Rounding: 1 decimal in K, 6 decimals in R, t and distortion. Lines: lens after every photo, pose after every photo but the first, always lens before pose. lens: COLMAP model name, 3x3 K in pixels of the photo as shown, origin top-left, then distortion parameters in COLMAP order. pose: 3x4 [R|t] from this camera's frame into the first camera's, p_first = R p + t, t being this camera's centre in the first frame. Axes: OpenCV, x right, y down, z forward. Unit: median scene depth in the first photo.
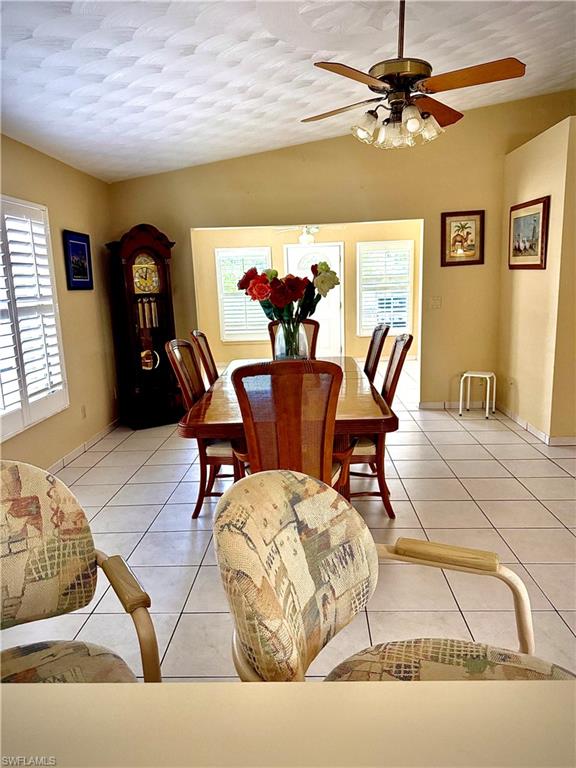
lens RADIAL K [[539.5, 0, 286.3], [0, 539.5, 380.8], [0, 0, 1]] dist [-0.005432, -0.005336]
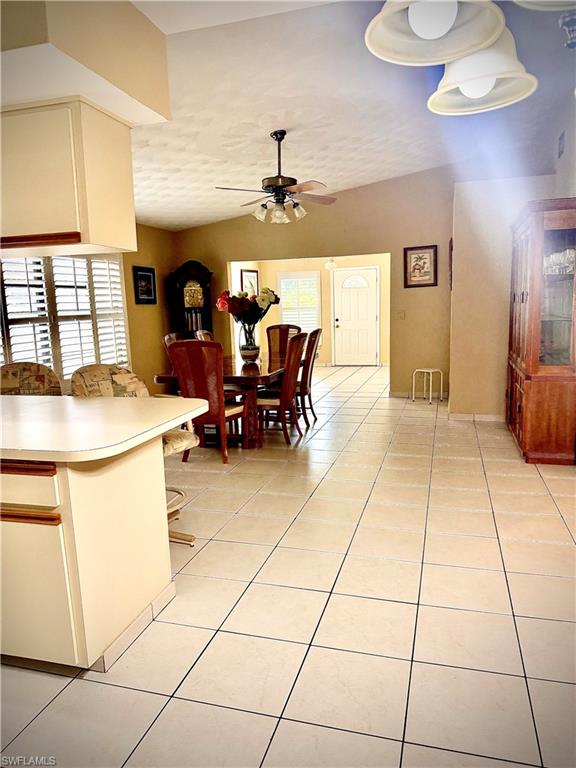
lens RADIAL K [[529.9, 0, 302.1], [0, 529.9, 385.6], [0, 0, 1]] dist [0.100655, -0.117879]
pose [[0.976142, 0.037894, -0.213802, 0.355090], [-0.041263, 0.999084, -0.011314, 0.057614], [0.213178, 0.019866, 0.976811, -0.360249]]
